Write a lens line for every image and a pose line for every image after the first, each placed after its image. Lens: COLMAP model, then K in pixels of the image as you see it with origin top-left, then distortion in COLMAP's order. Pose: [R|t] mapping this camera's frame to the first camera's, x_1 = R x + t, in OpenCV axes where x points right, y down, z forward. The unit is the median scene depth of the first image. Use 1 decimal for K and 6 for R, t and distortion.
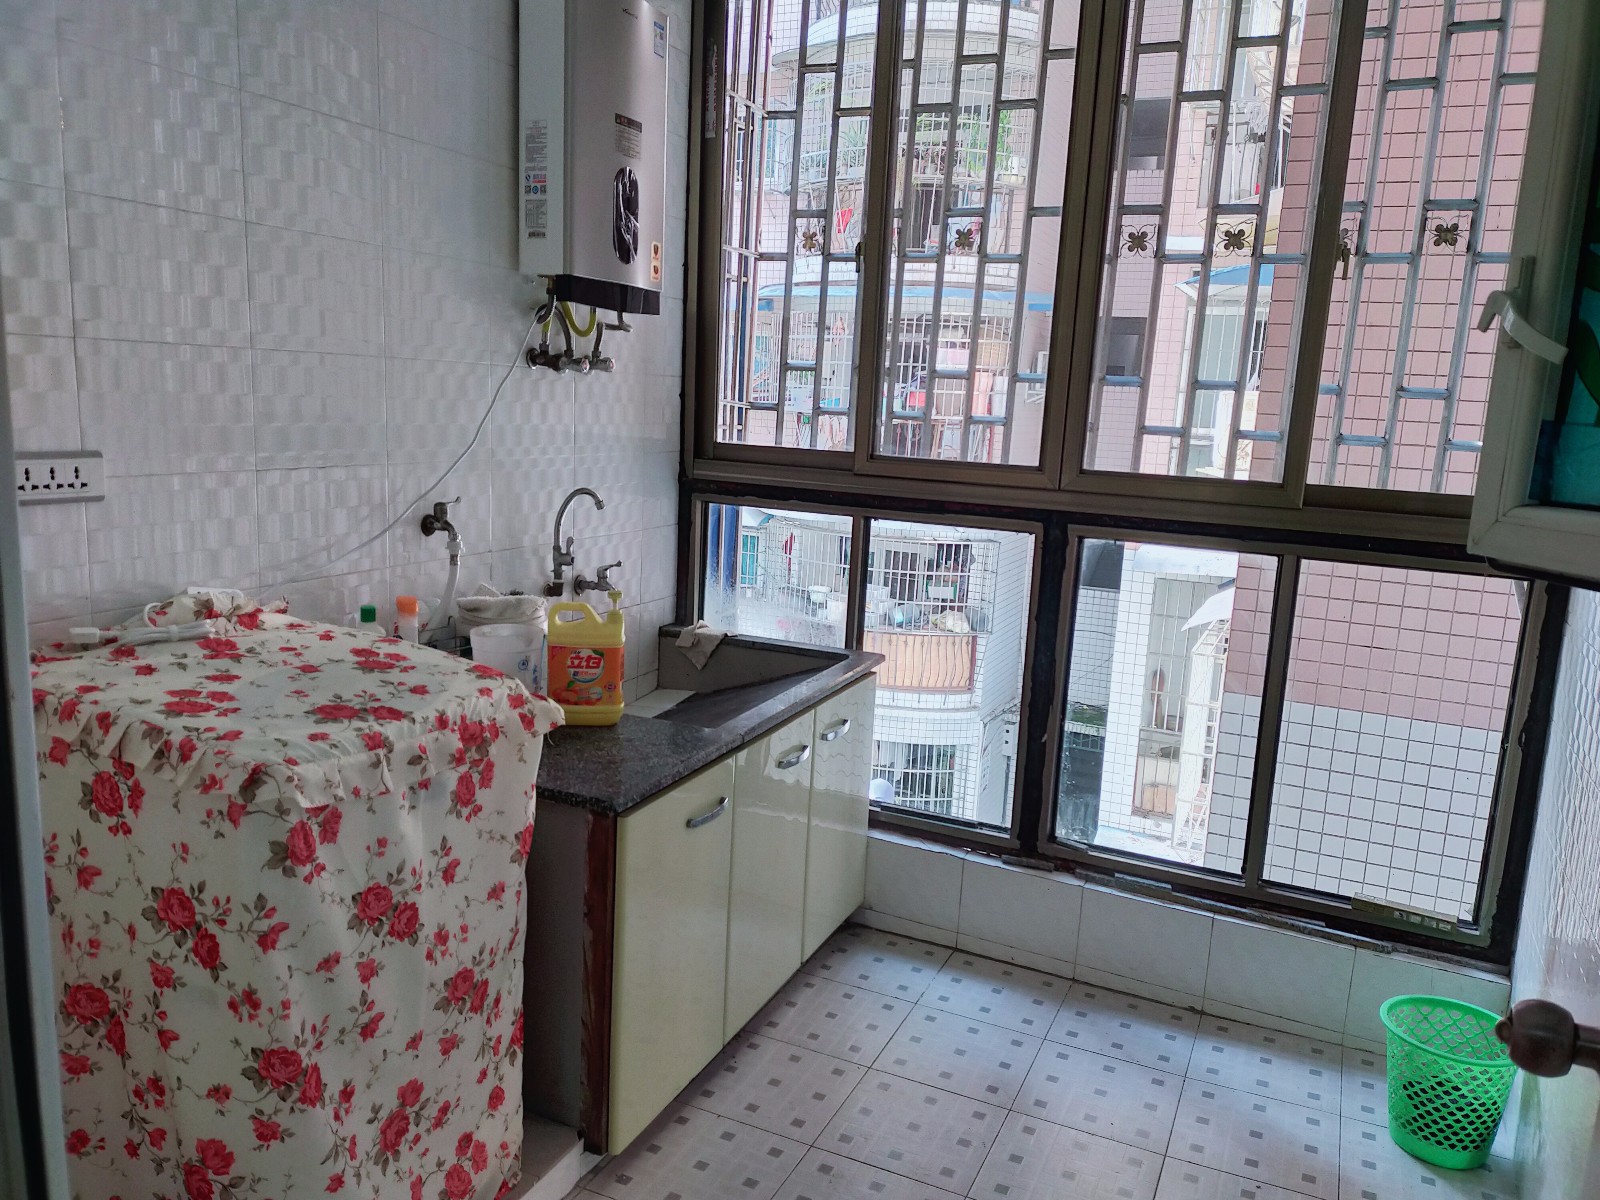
lens RADIAL K [[1206.6, 0, 801.5], [0, 1206.6, 604.8], [0, 0, 1]] dist [-0.006082, 0.000332]
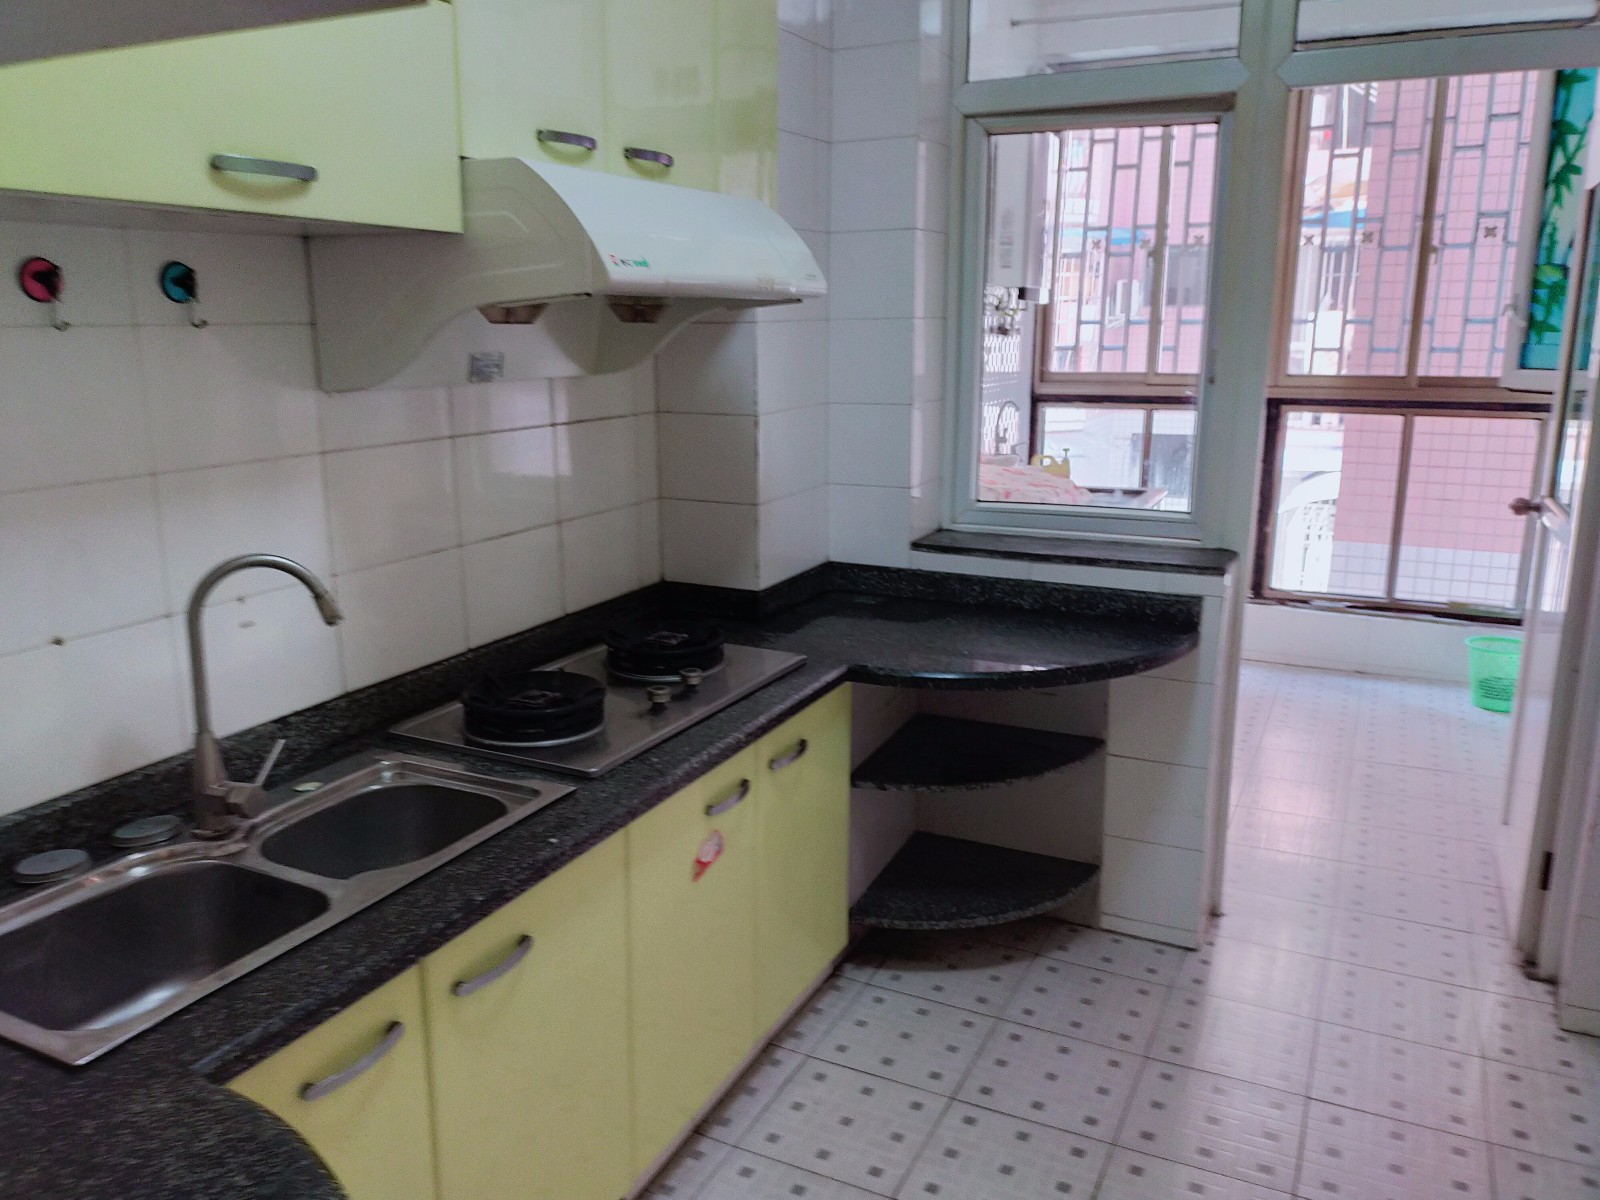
lens RADIAL K [[1206.6, 0, 797.7], [0, 1206.6, 594.9], [0, 0, 1]] dist [-0.006082, 0.000332]
pose [[0.997986, -0.048947, -0.040359, -0.444029], [0.050870, 0.997547, 0.048080, 0.092549], [0.037906, -0.050036, 0.998028, -0.846898]]
